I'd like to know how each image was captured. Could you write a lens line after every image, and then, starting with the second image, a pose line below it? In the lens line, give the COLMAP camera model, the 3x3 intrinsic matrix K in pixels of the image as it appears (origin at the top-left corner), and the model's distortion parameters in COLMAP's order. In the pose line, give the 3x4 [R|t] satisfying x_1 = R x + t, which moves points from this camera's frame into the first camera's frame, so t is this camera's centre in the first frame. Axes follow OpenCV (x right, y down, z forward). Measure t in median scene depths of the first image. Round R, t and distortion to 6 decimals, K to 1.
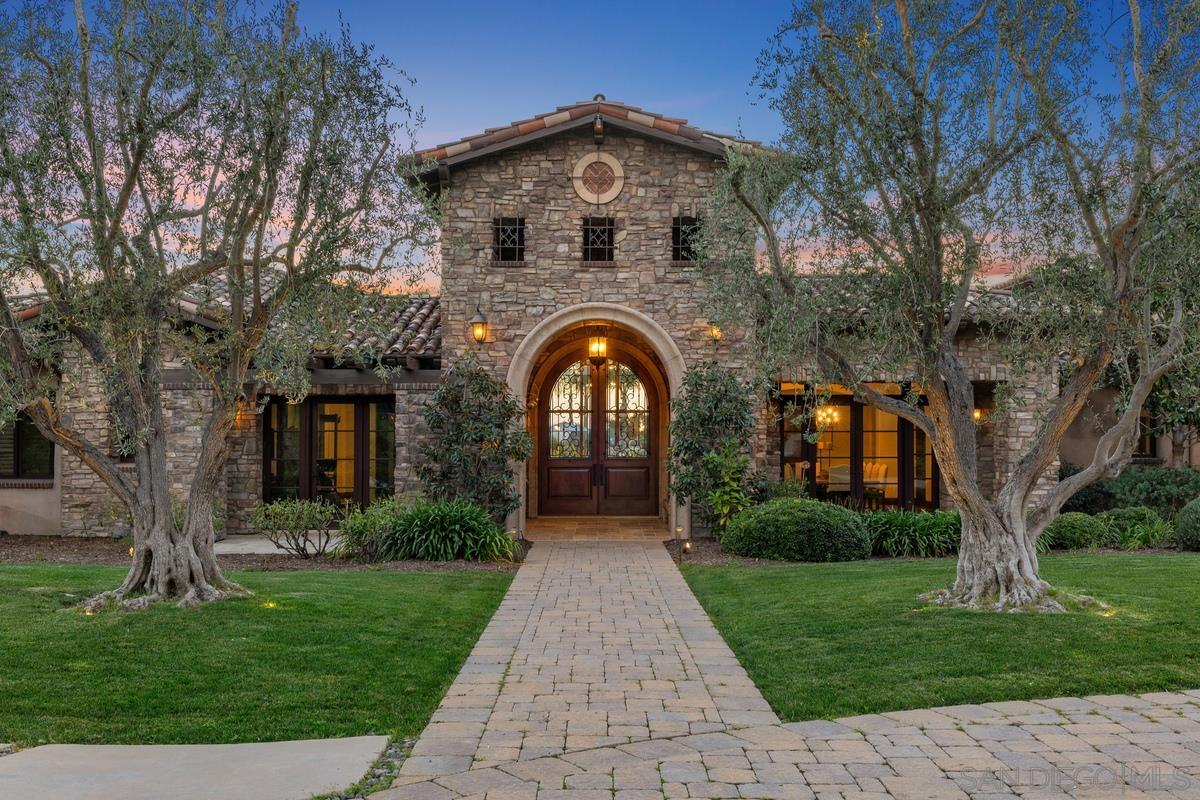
lens RADIAL K [[1138.3, 0, 601.9], [0, 1138.3, 401.6], [0, 0, 1]] dist [0.000686, 0.000000]
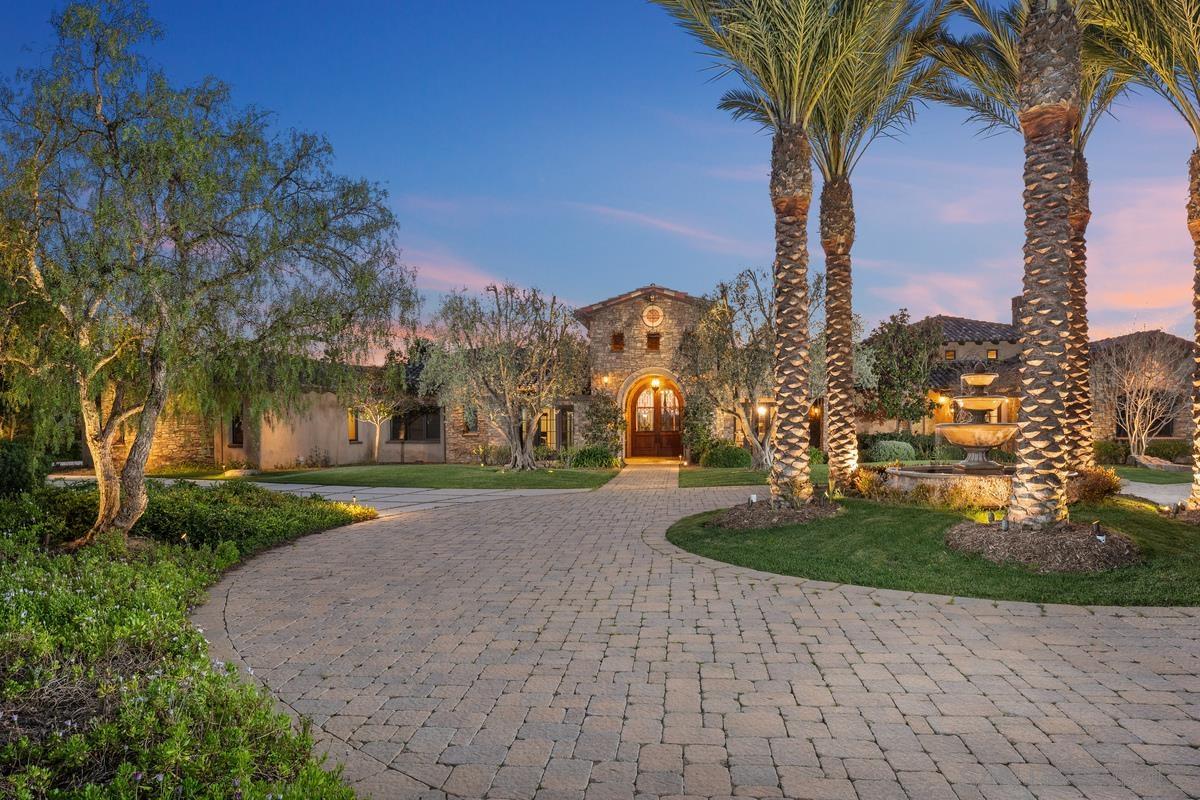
lens RADIAL K [[761.7, 0, 601.6], [0, 761.7, 401.1], [0, 0, 1]] dist [-0.000793, -0.000005]
pose [[0.995135, -0.013133, -0.097639, 0.044741], [0.013272, 0.999912, 0.000777, -0.015109], [0.097621, -0.002070, 0.995222, -0.651614]]
